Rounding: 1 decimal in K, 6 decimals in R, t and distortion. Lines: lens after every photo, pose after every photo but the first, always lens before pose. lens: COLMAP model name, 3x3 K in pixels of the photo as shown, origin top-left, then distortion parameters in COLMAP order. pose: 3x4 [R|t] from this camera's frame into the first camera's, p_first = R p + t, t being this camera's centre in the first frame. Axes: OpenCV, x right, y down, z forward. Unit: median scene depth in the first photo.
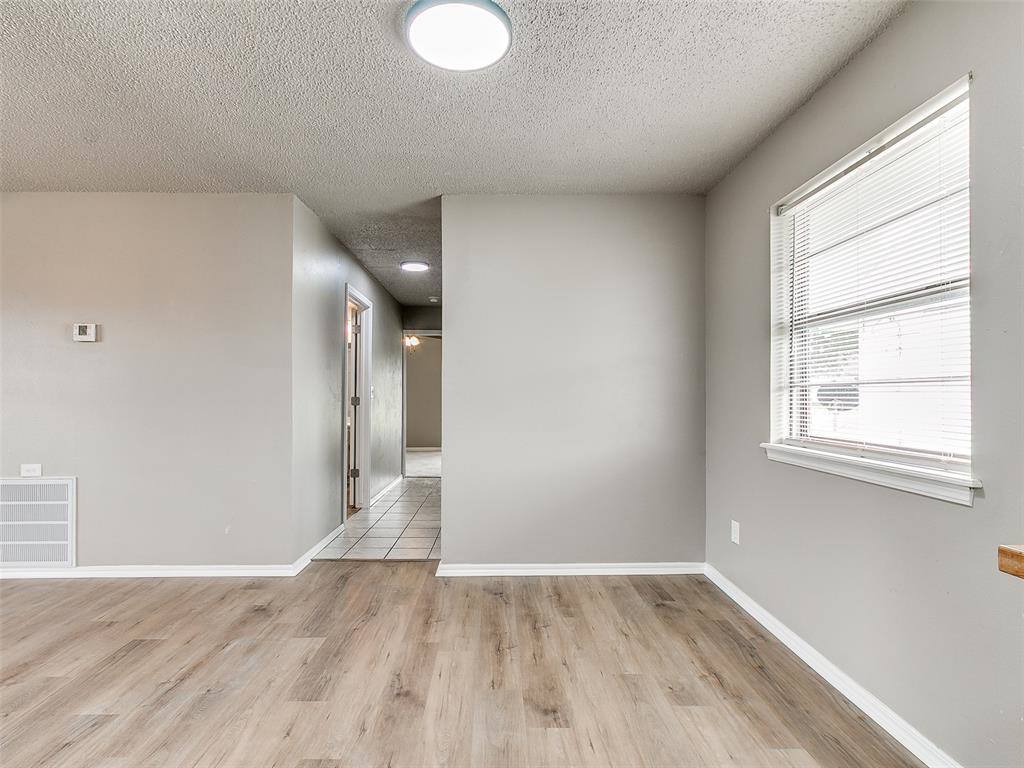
lens RADIAL K [[528.3, 0, 507.4], [0, 528.3, 391.4], [0, 0, 1]] dist [0.005048, -0.003783]
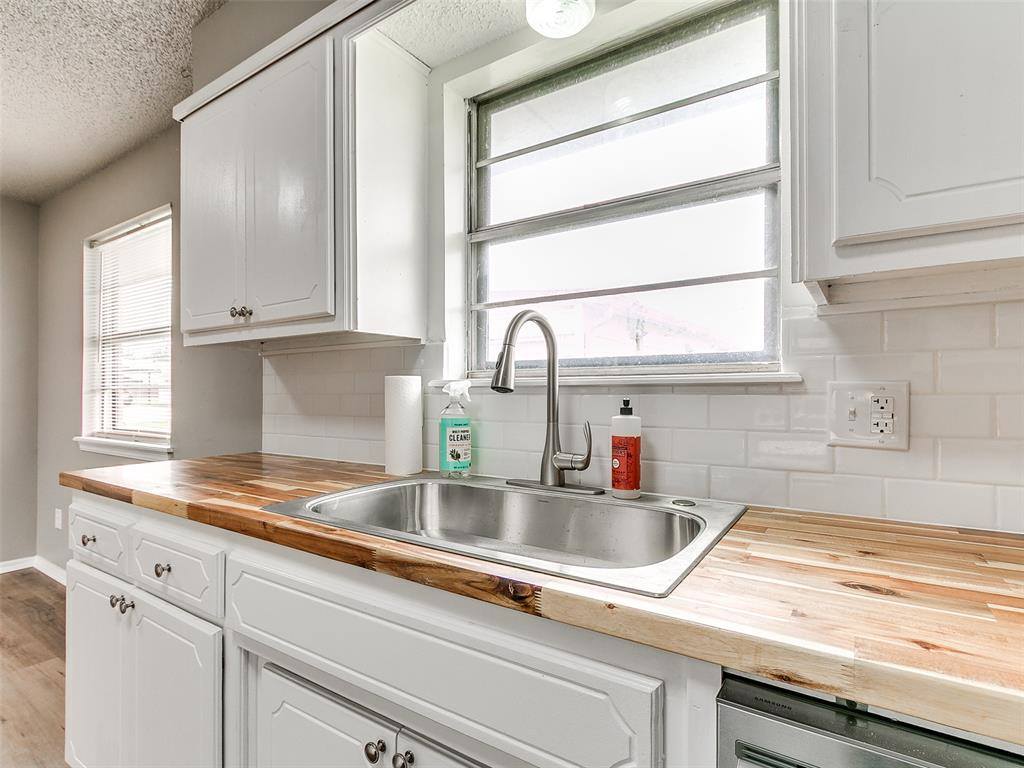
lens RADIAL K [[528.3, 0, 510.8], [0, 528.3, 391.2], [0, 0, 1]] dist [0.005048, -0.003783]
pose [[0.577696, 0.002548, 0.816248, 0.079236], [-0.004787, 0.999989, 0.000266, -0.009940], [-0.816238, -0.004061, 0.577702, -0.486096]]
